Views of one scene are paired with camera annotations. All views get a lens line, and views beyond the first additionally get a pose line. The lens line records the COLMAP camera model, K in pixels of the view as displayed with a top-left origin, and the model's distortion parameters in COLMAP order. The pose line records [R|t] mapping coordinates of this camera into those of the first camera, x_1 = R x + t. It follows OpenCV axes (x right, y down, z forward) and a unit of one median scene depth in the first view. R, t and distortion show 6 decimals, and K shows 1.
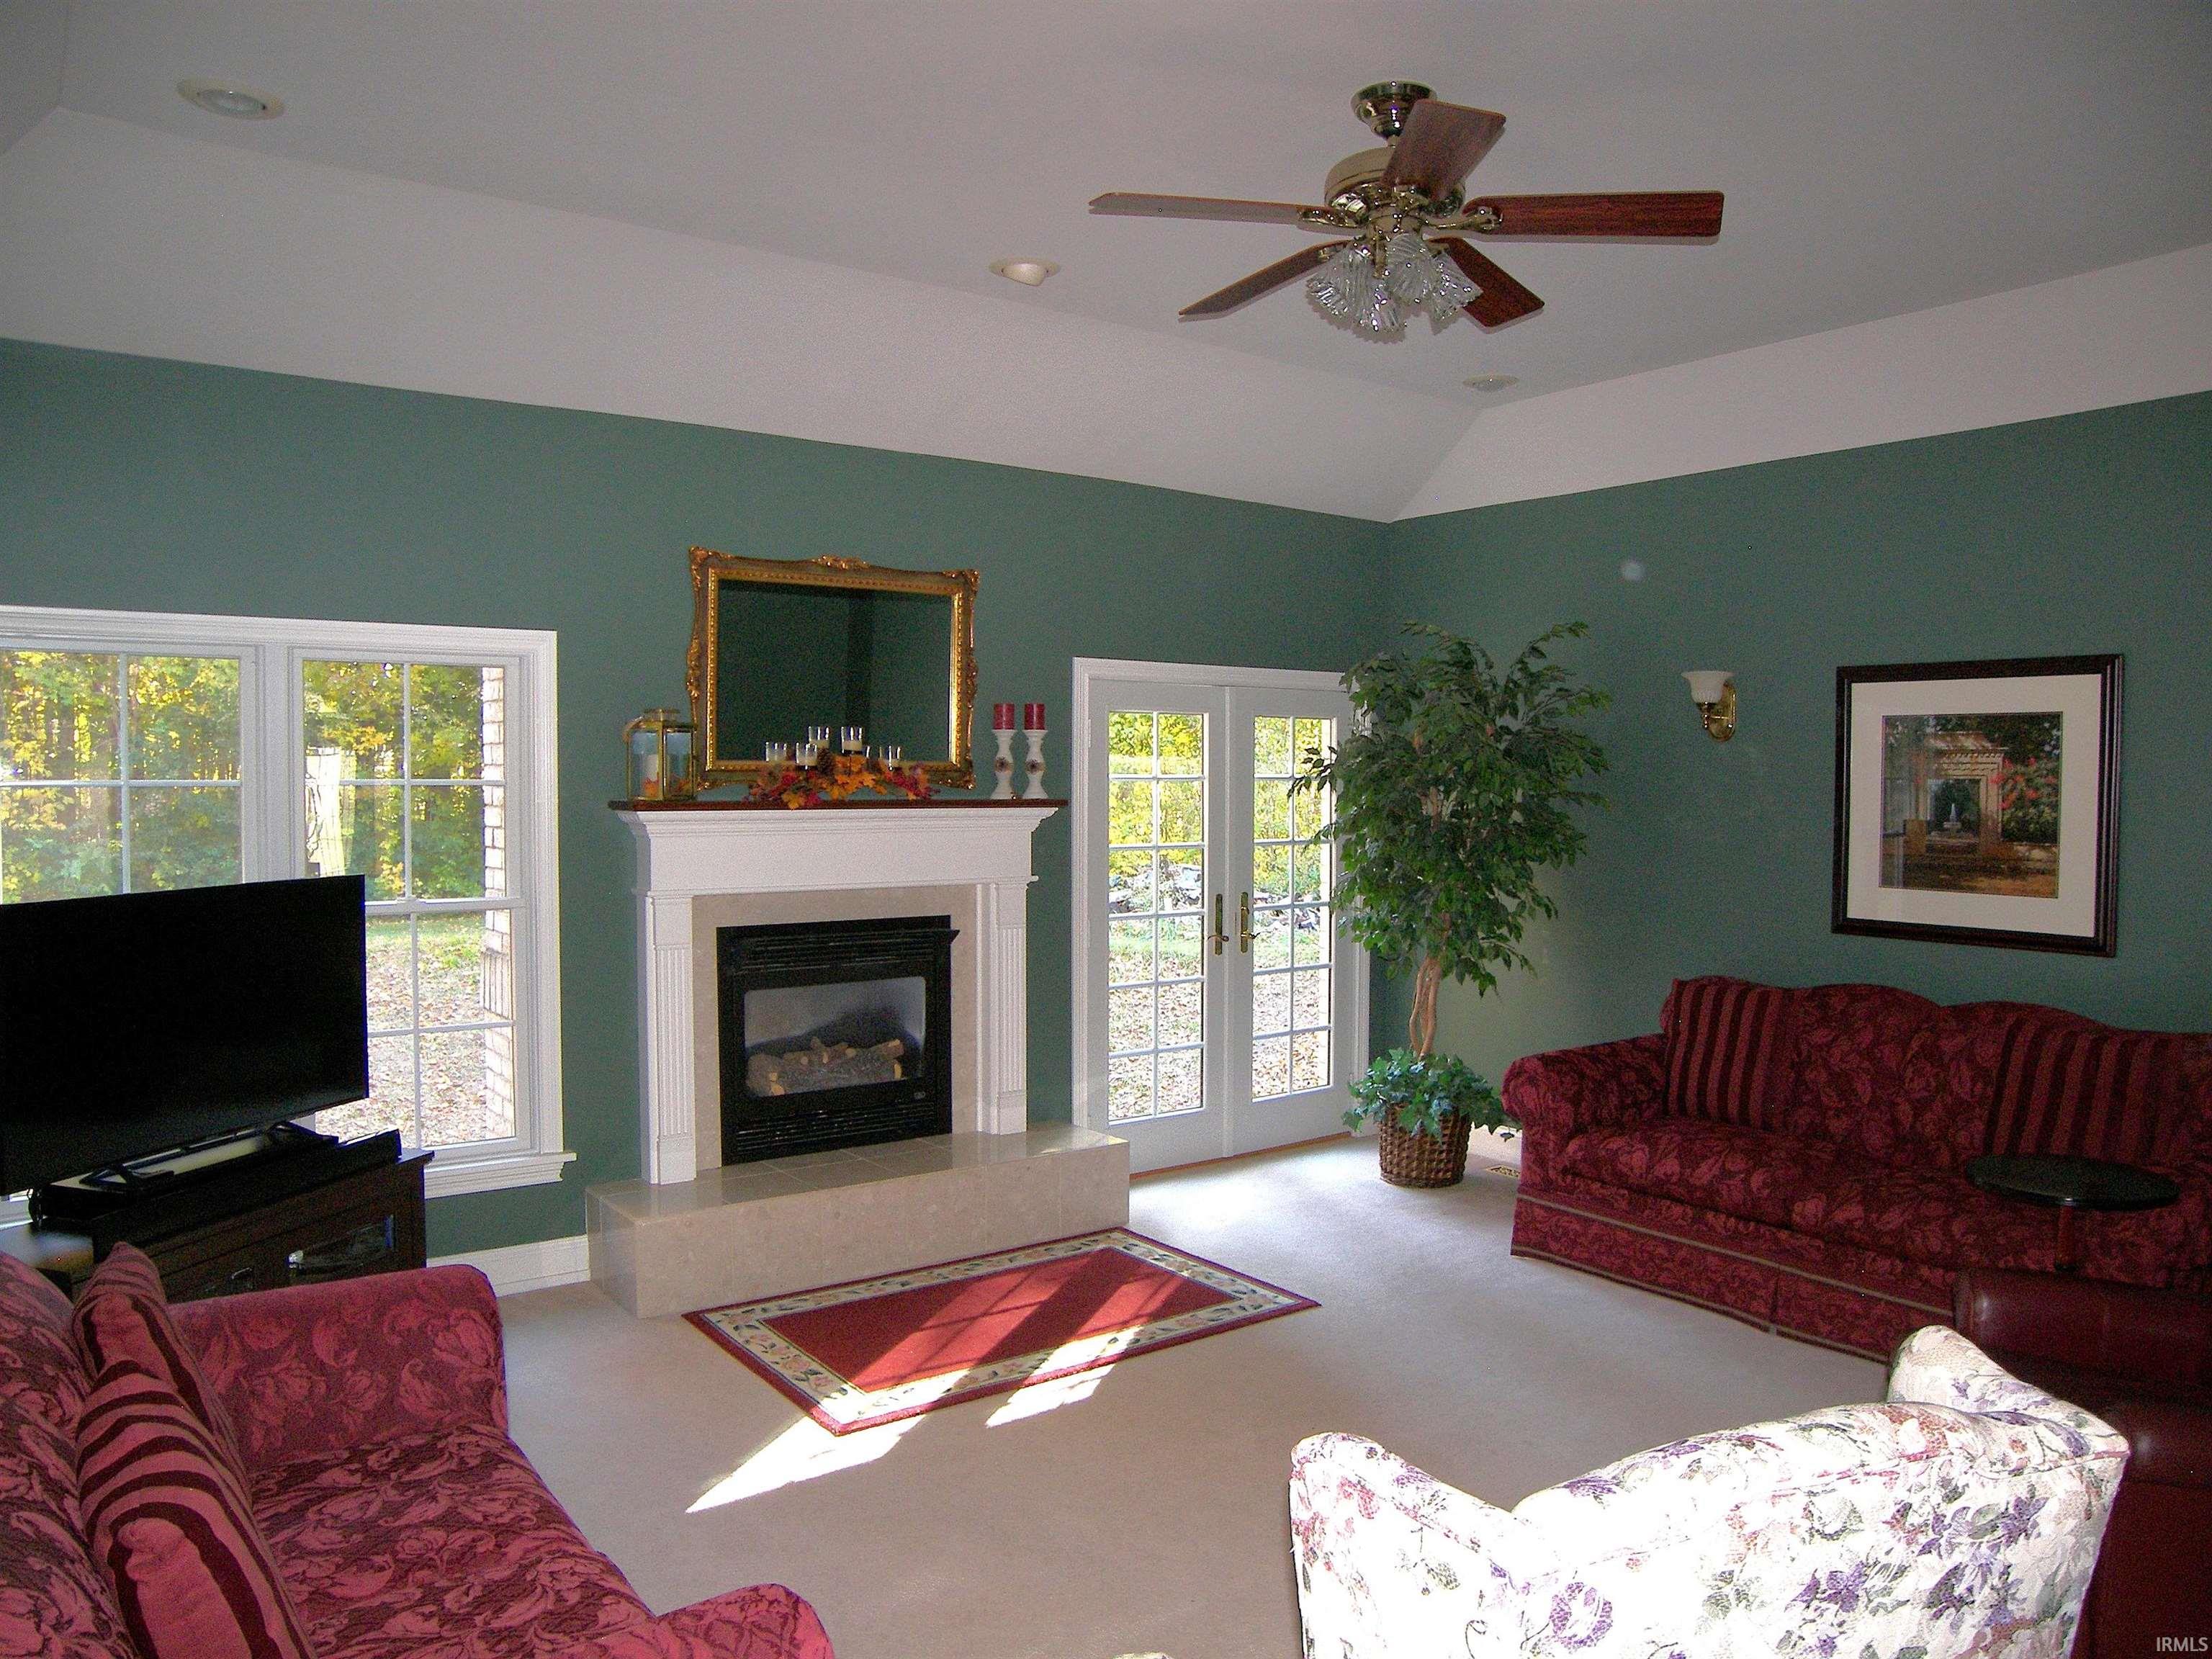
lens RADIAL K [[1573.1, 0, 1100.2], [0, 1573.1, 822.7], [0, 0, 1]] dist [-0.094257, 0.039582]
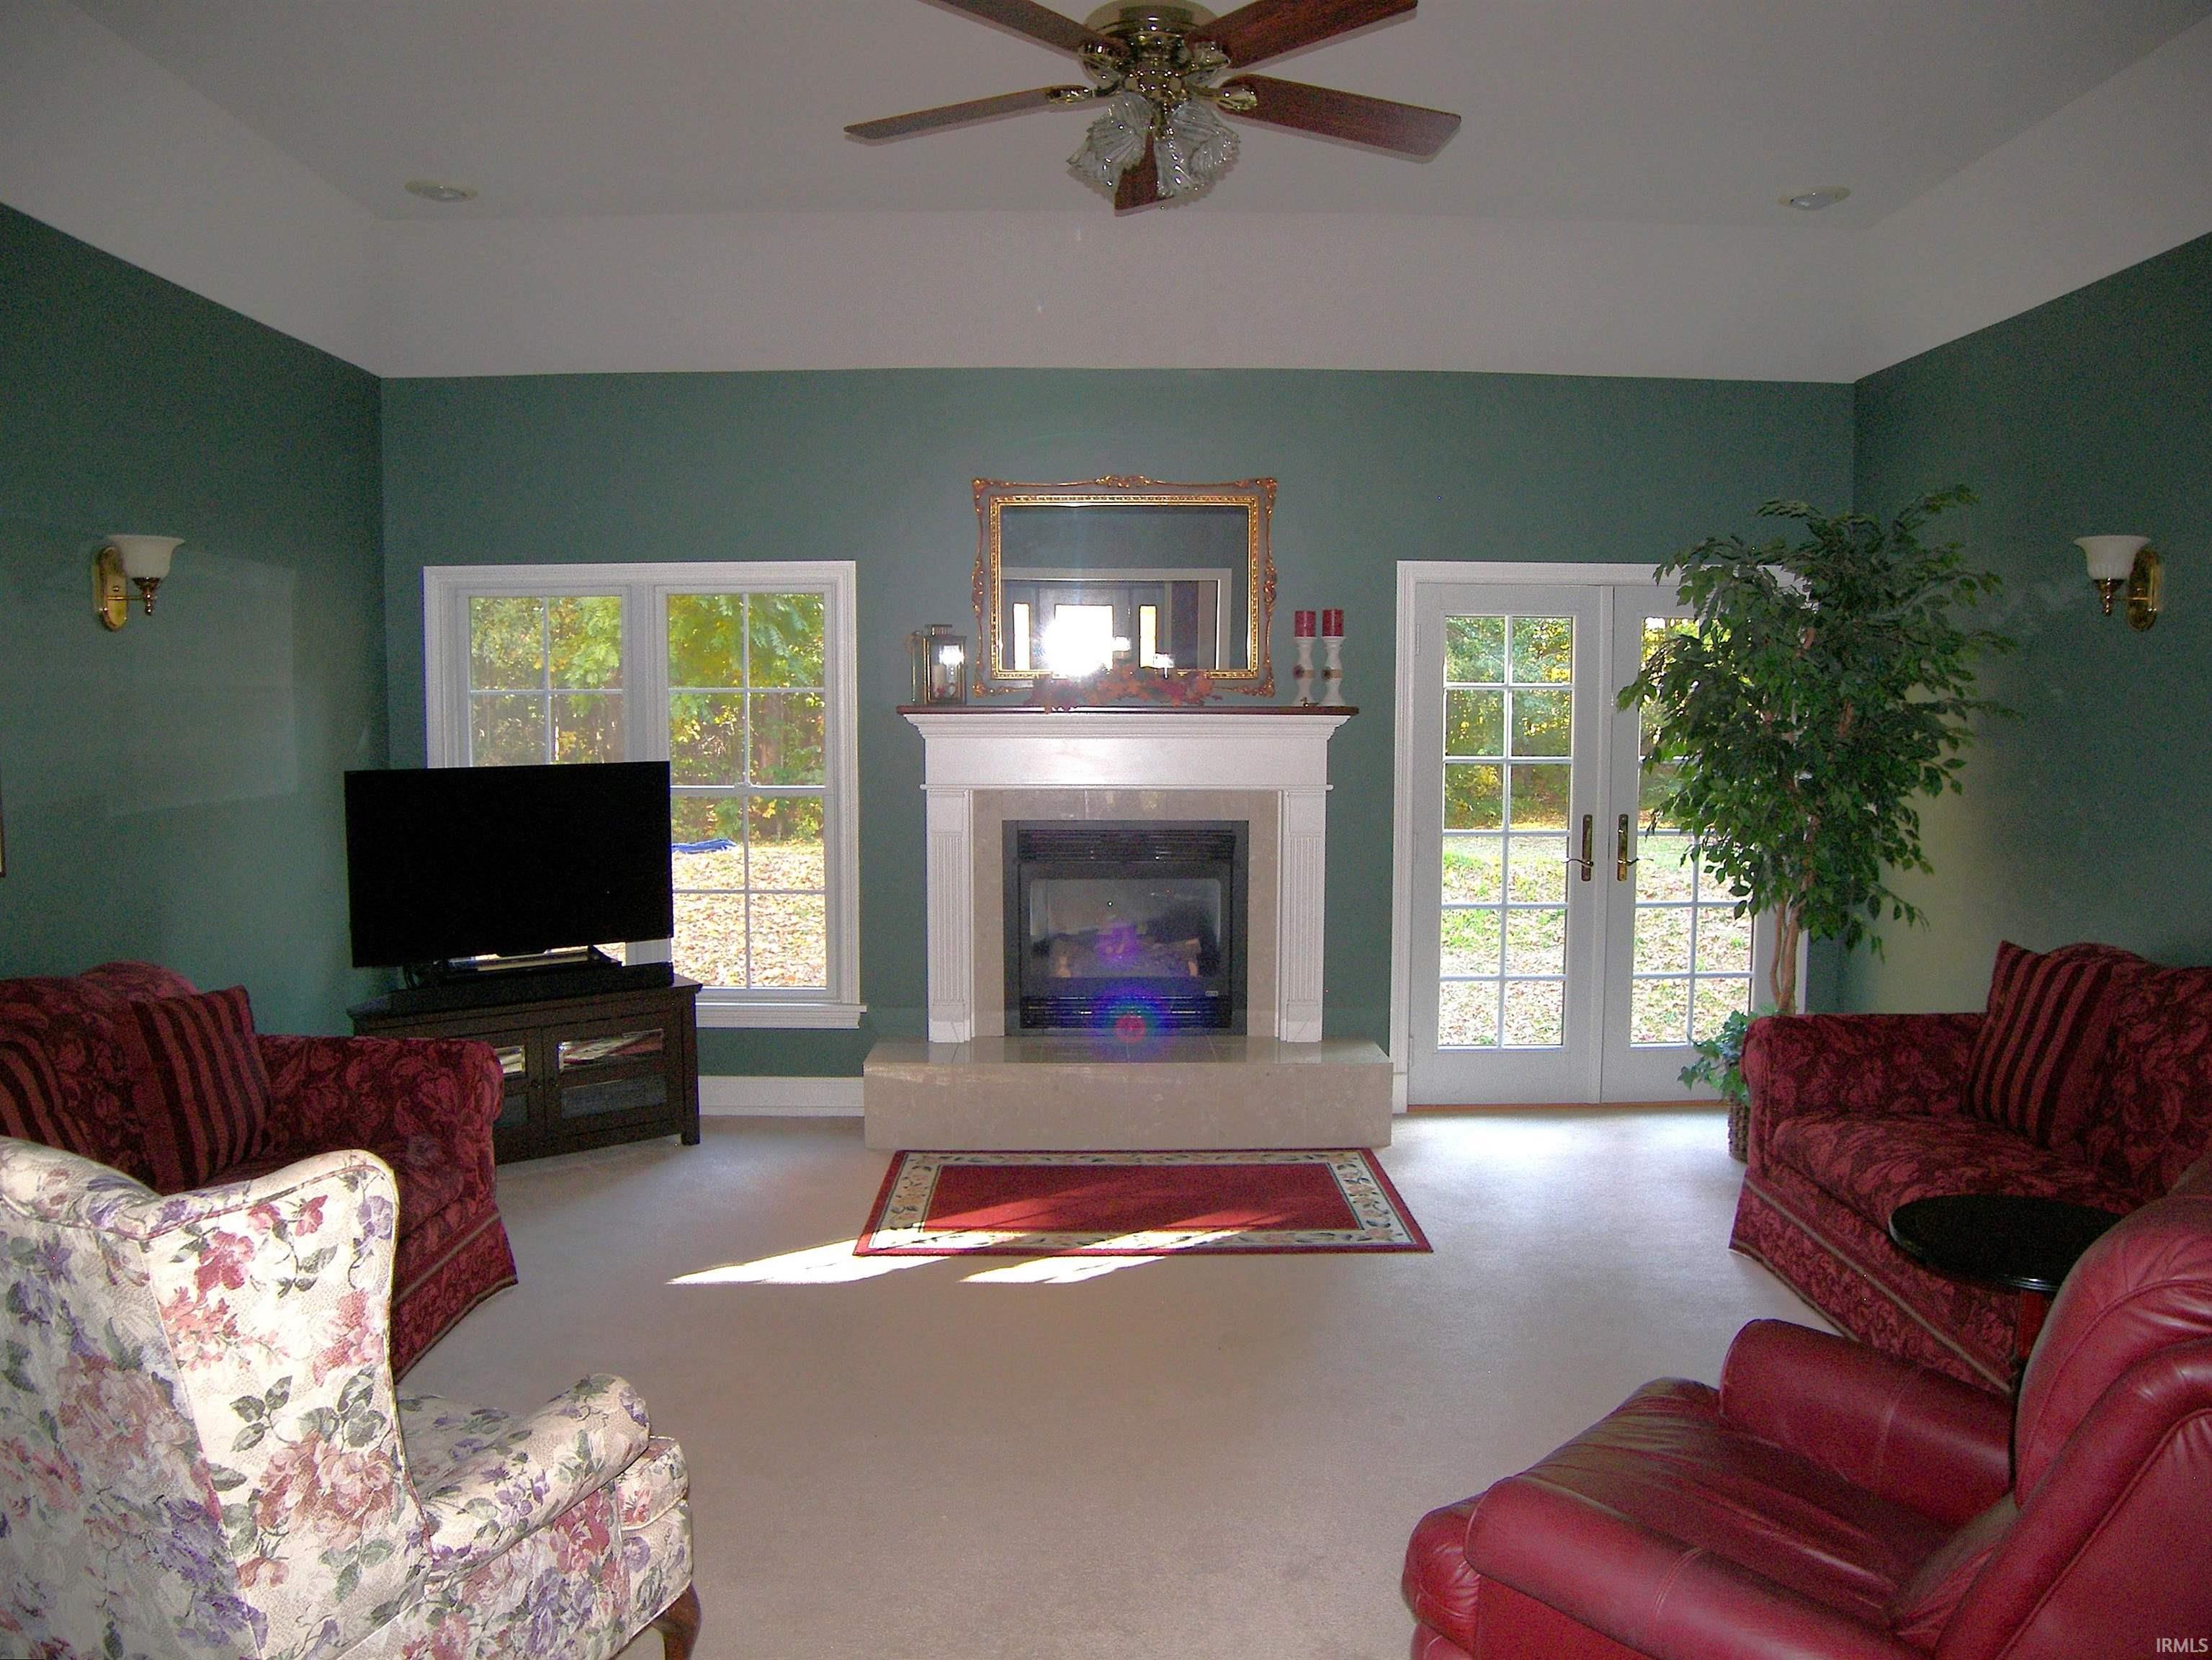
lens RADIAL K [[1573.4, 0, 1089.2], [0, 1573.4, 830.9], [0, 0, 1]] dist [-0.094257, 0.039582]
pose [[0.816038, 0.045853, -0.576177, 0.460969], [-0.015098, 0.998199, 0.058055, 0.008763], [0.577801, -0.038676, 0.815261, 0.126671]]
